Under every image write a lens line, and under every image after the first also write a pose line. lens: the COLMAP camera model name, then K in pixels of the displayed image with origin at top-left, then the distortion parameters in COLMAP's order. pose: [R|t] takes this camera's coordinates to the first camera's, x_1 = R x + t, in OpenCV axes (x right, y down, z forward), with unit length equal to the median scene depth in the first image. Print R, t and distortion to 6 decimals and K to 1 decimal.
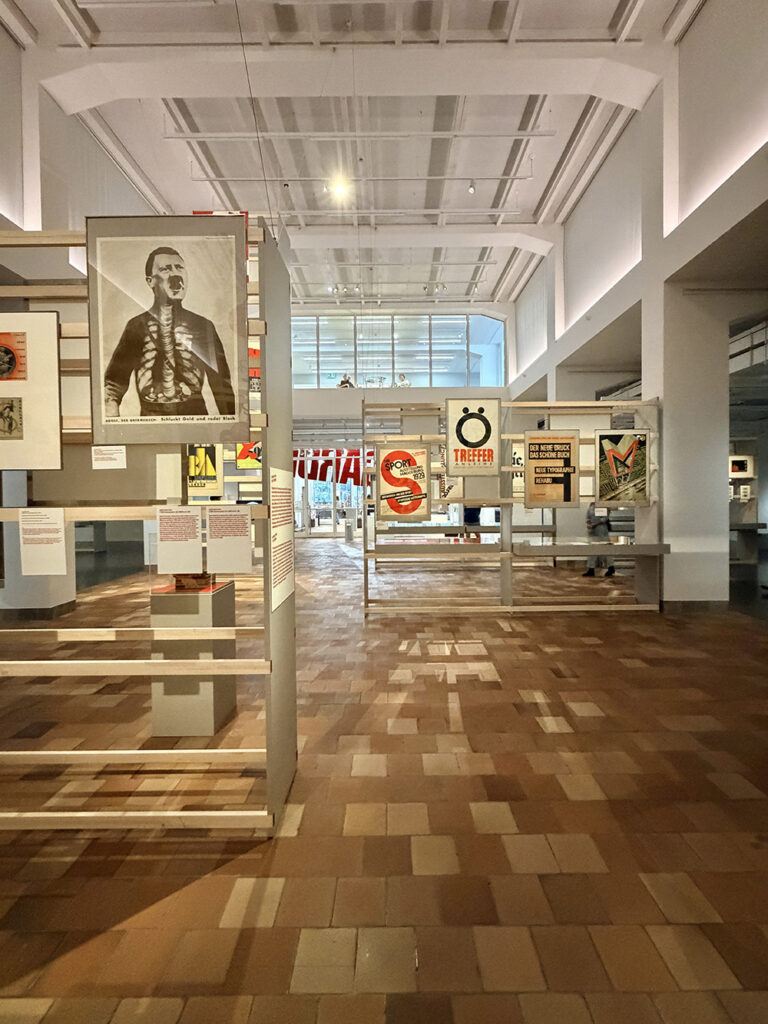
lens RADIAL K [[409.9, 0, 389.3], [0, 409.9, 515.1], [0, 0, 1]] dist [-0.002103, 0.000228]
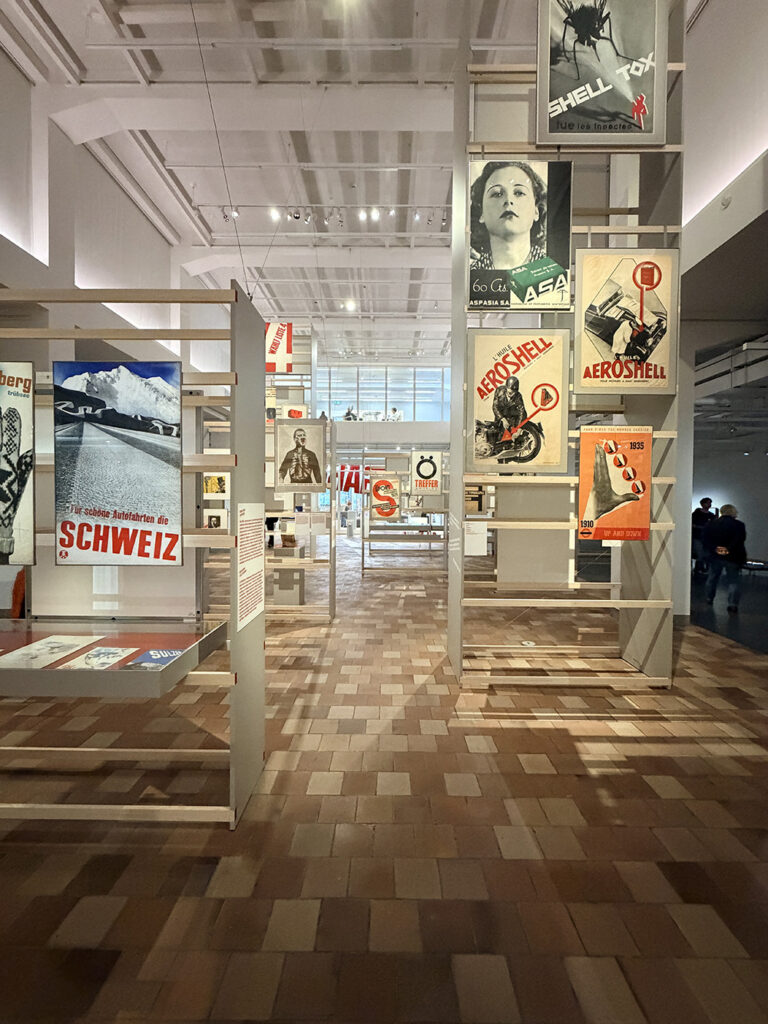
lens RADIAL K [[409.9, 0, 382.8], [0, 409.9, 509.6], [0, 0, 1]] dist [-0.002103, 0.000228]
pose [[0.999787, 0.018045, -0.010036, 0.039816], [-0.018229, 0.999662, -0.018516, -0.000451], [0.009699, 0.018695, 0.999778, -0.710862]]
